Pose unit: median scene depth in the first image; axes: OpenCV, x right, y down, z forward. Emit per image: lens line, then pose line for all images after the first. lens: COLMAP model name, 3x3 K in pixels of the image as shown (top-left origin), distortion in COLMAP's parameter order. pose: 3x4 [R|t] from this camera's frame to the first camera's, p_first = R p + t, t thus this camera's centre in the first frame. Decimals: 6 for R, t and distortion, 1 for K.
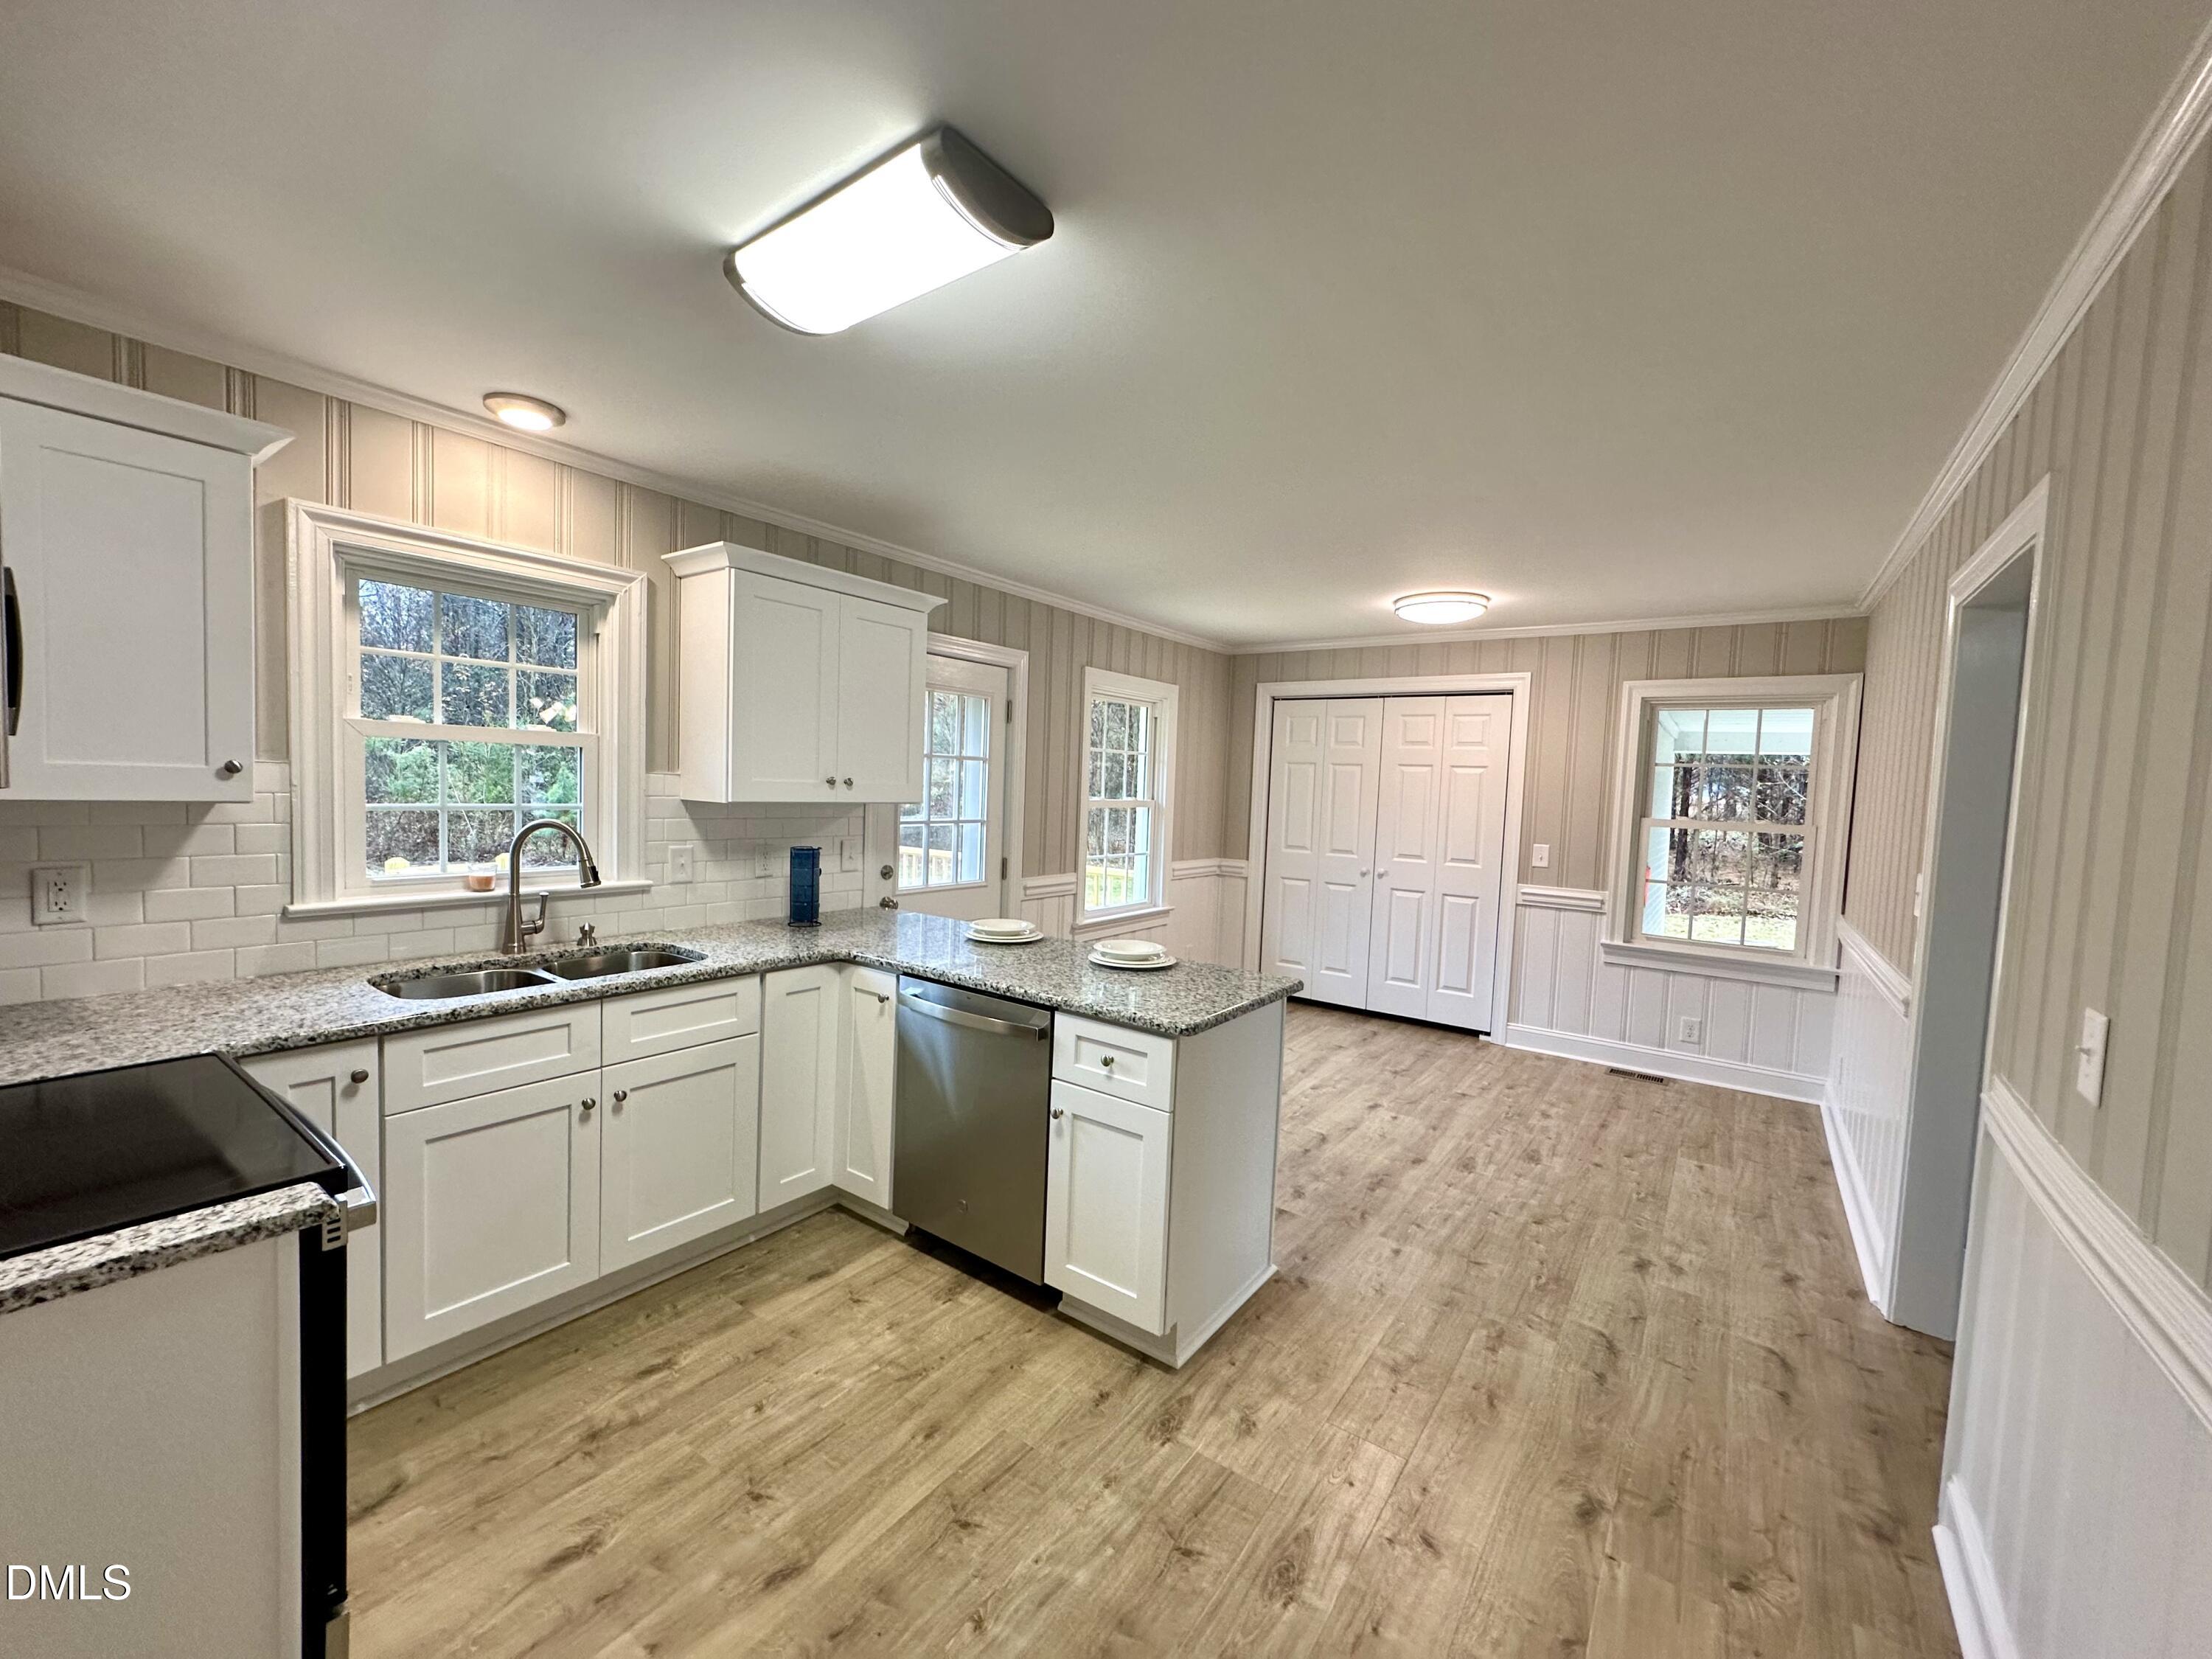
lens RADIAL K [[881.8, 0, 1106.0], [0, 881.8, 829.5], [0, 0, 1]] dist [-0.000022, -0.000612]
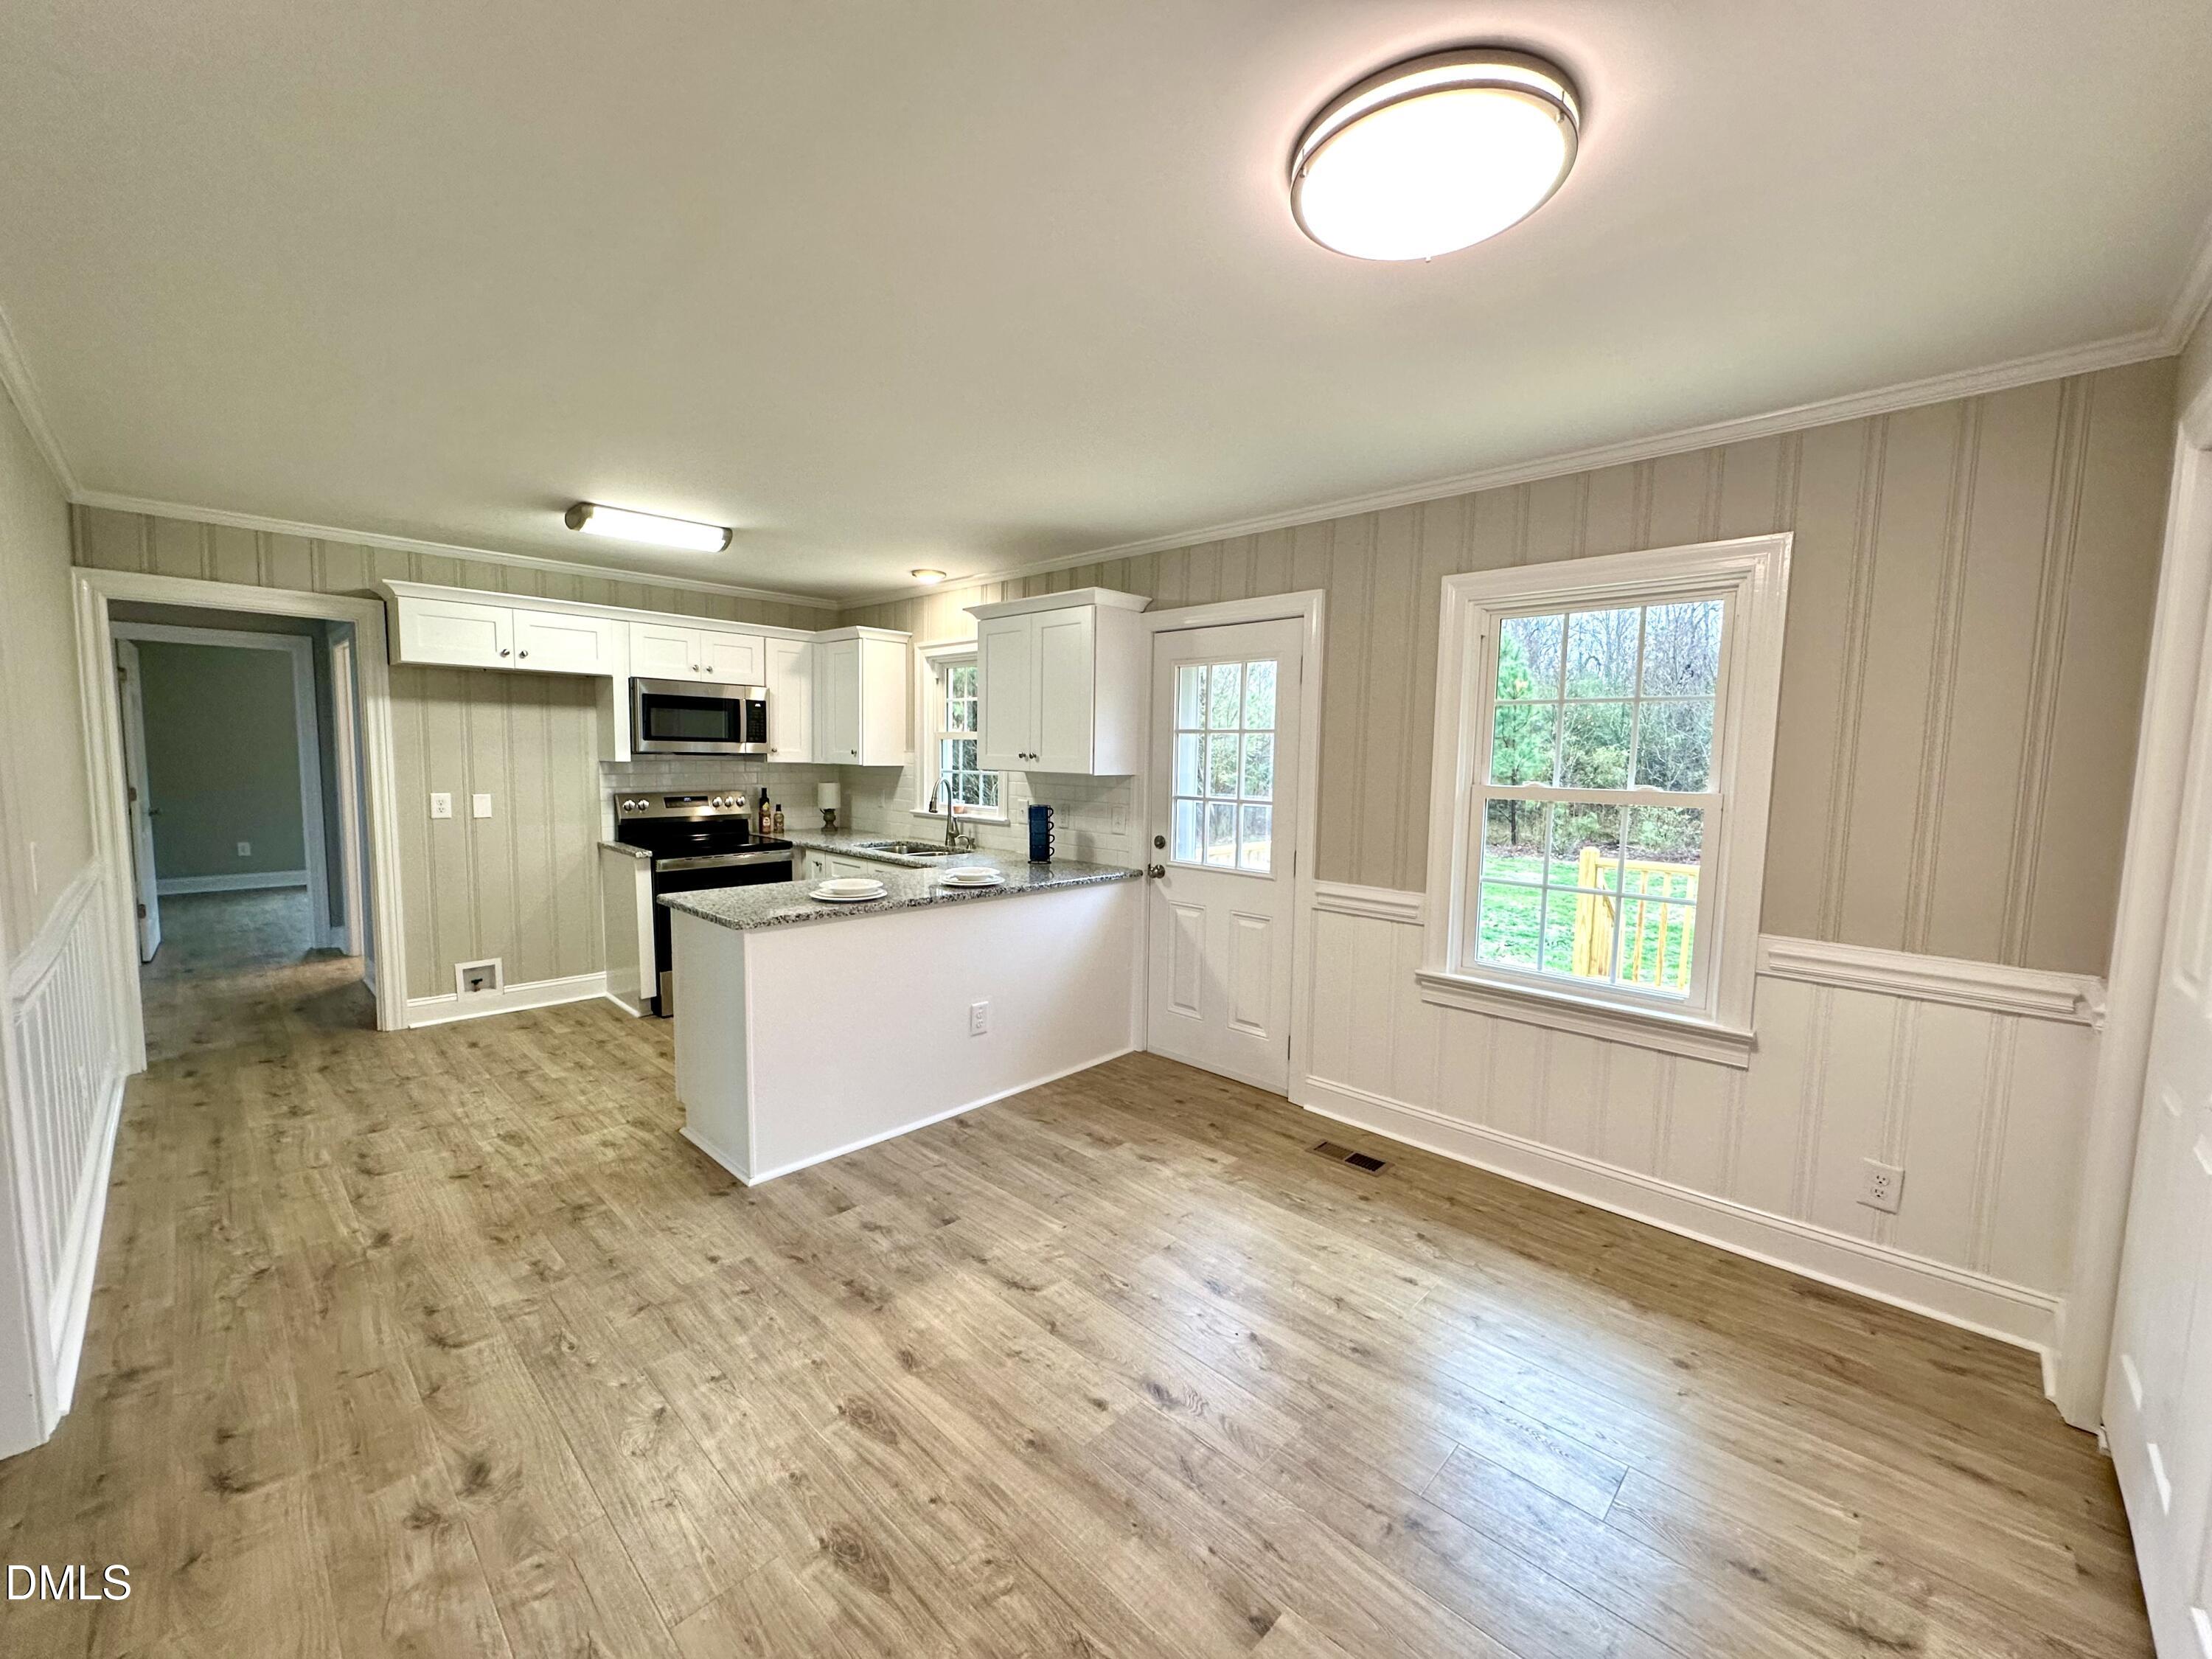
lens RADIAL K [[881.8, 0, 1106.0], [0, 881.8, 829.5], [0, 0, 1]] dist [-0.000022, -0.000612]
pose [[-0.138715, 0.048975, -0.989121, 1.122508], [-0.075040, 0.995385, 0.059809, -0.035205], [0.987485, 0.082520, -0.134400, 1.460924]]
